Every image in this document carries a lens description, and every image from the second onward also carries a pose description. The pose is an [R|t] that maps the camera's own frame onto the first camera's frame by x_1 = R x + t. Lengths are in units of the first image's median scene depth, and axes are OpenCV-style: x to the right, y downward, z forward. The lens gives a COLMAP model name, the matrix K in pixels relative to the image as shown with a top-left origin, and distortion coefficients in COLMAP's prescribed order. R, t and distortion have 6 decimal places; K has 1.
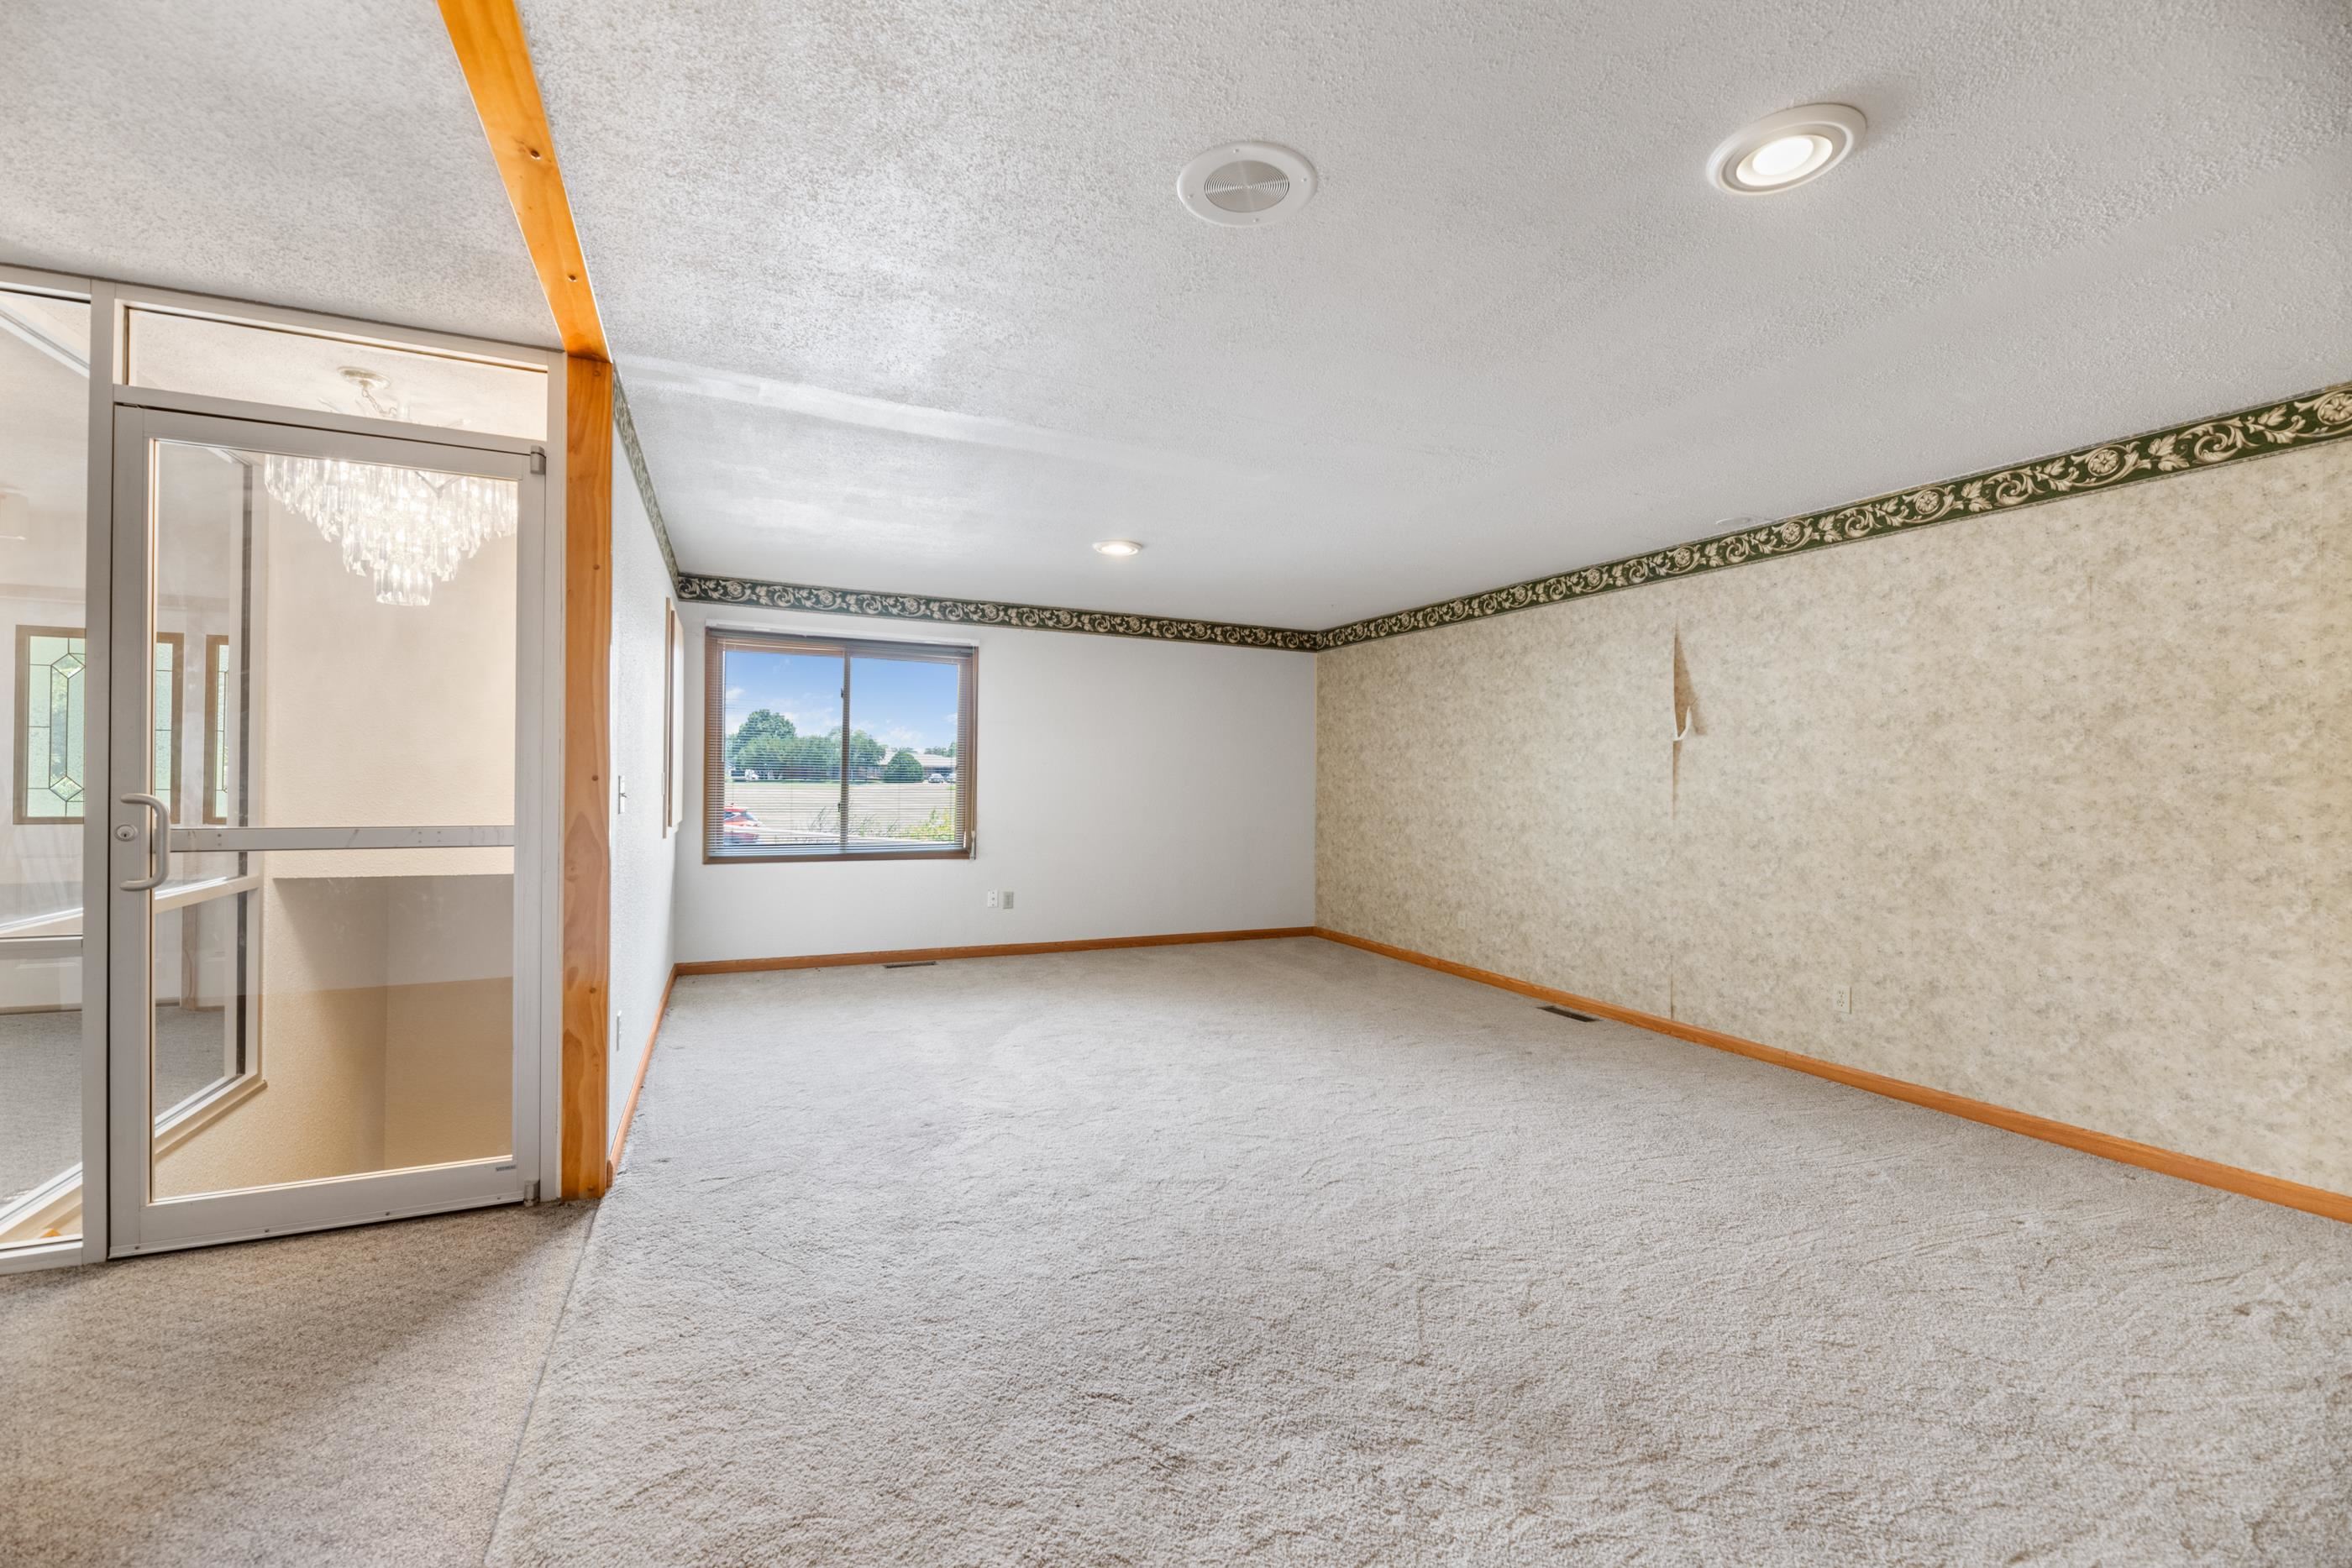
lens RADIAL K [[973.4, 0, 1243.4], [0, 973.4, 731.4], [0, 0, 1]] dist [-0.006147, -0.000344]
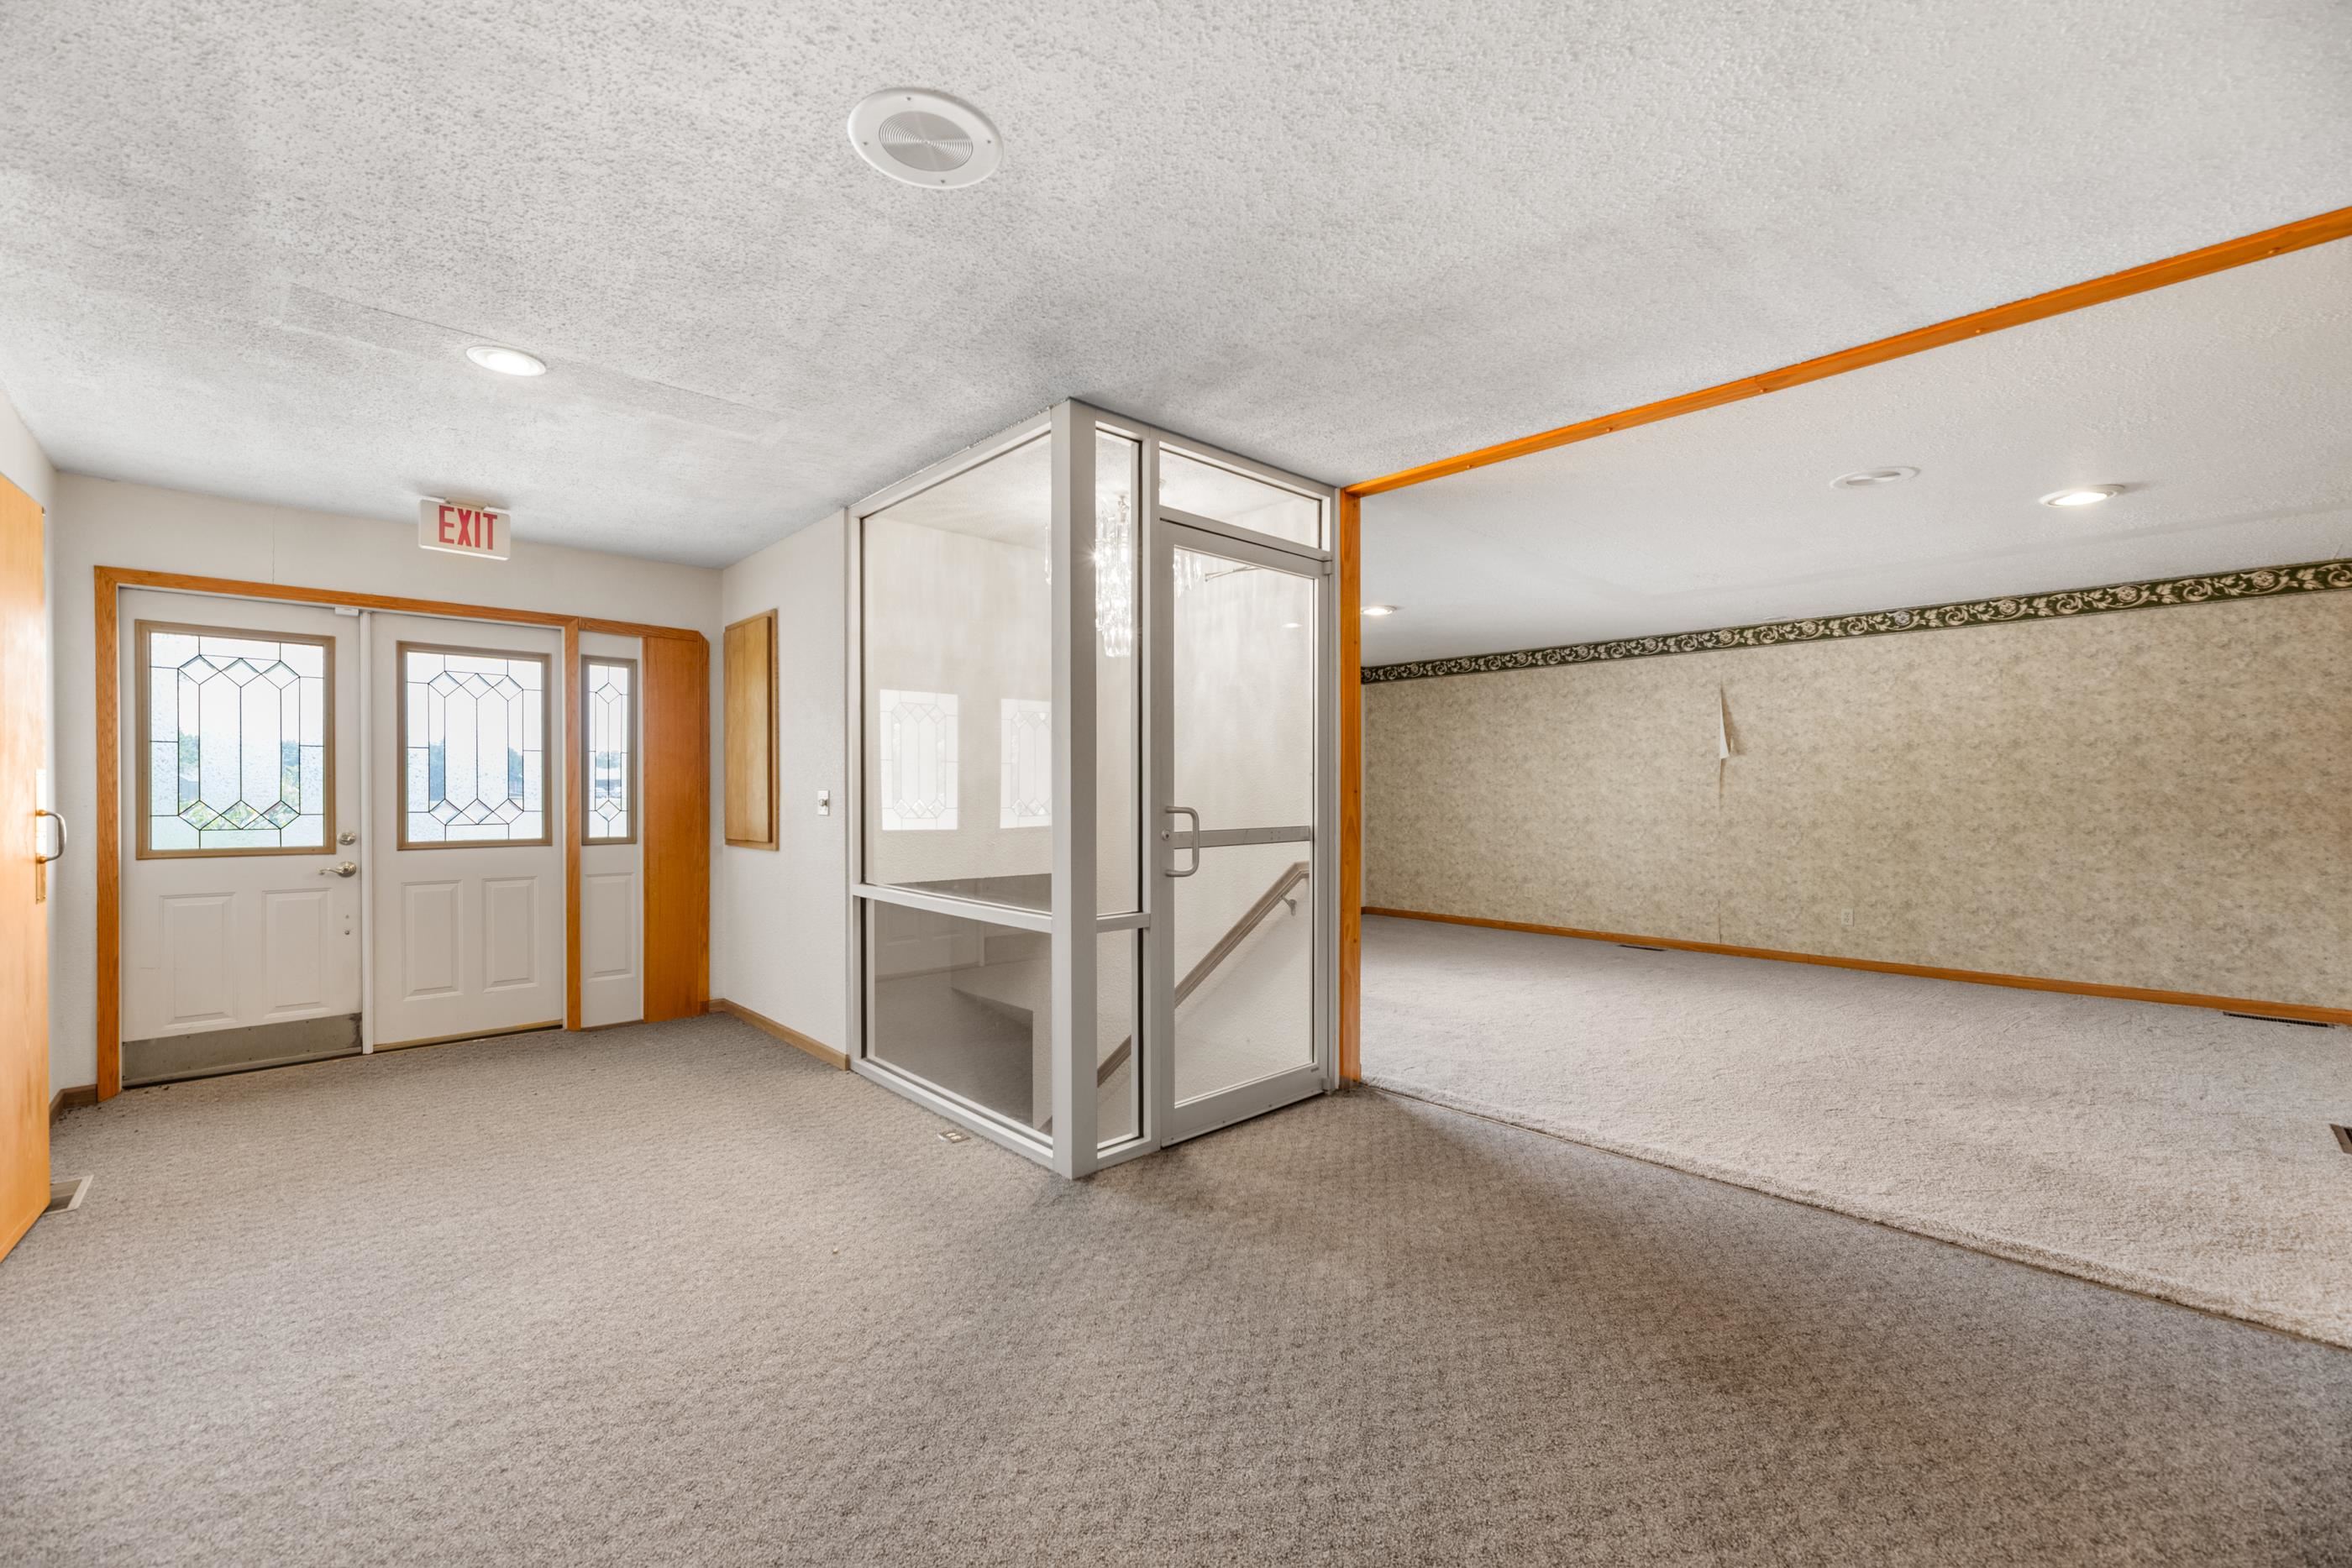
lens RADIAL K [[973.4, 0, 1223.4], [0, 973.4, 743.4], [0, 0, 1]] dist [-0.006147, -0.000344]
pose [[0.943627, 0.003283, 0.330994, -0.949826], [-0.004609, 0.999984, 0.003221, -0.018286], [-0.330978, -0.004565, 0.943627, -0.199109]]
